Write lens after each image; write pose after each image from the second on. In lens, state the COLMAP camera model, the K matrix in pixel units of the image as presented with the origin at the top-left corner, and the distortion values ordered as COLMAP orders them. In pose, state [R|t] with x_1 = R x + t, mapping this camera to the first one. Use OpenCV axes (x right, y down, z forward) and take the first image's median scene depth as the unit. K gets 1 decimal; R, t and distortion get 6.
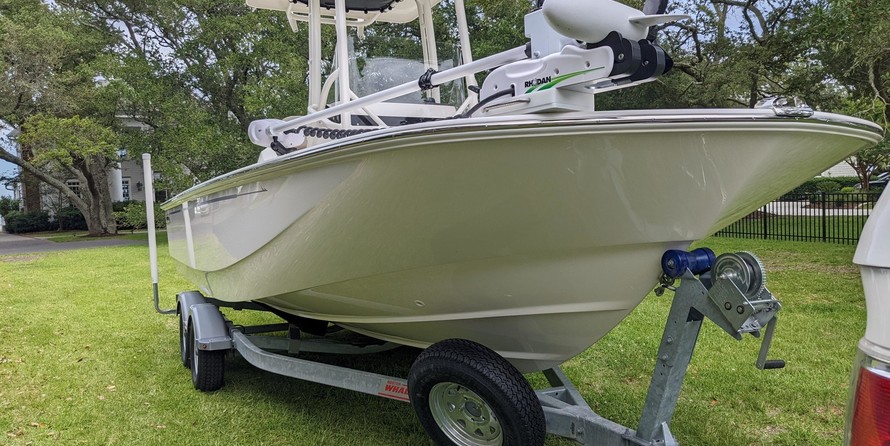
lens RADIAL K [[715.6, 0, 445.0], [0, 715.6, 223.0], [0, 0, 1]] dist [0.027243, -0.002837]
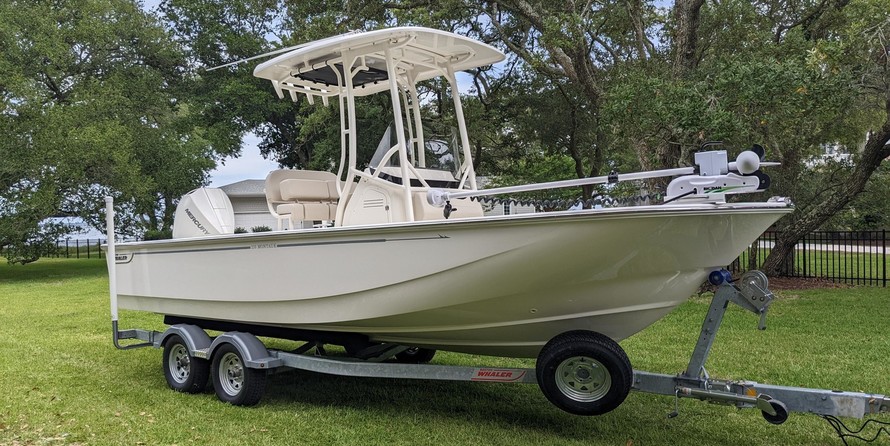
lens RADIAL K [[715.6, 0, 445.0], [0, 715.6, 223.0], [0, 0, 1]] dist [0.027243, -0.002837]
pose [[0.908445, 0.006522, 0.417954, -1.057308], [0.013482, 0.998901, -0.044891, -0.012238], [-0.417787, 0.046416, 0.907358, -0.400473]]
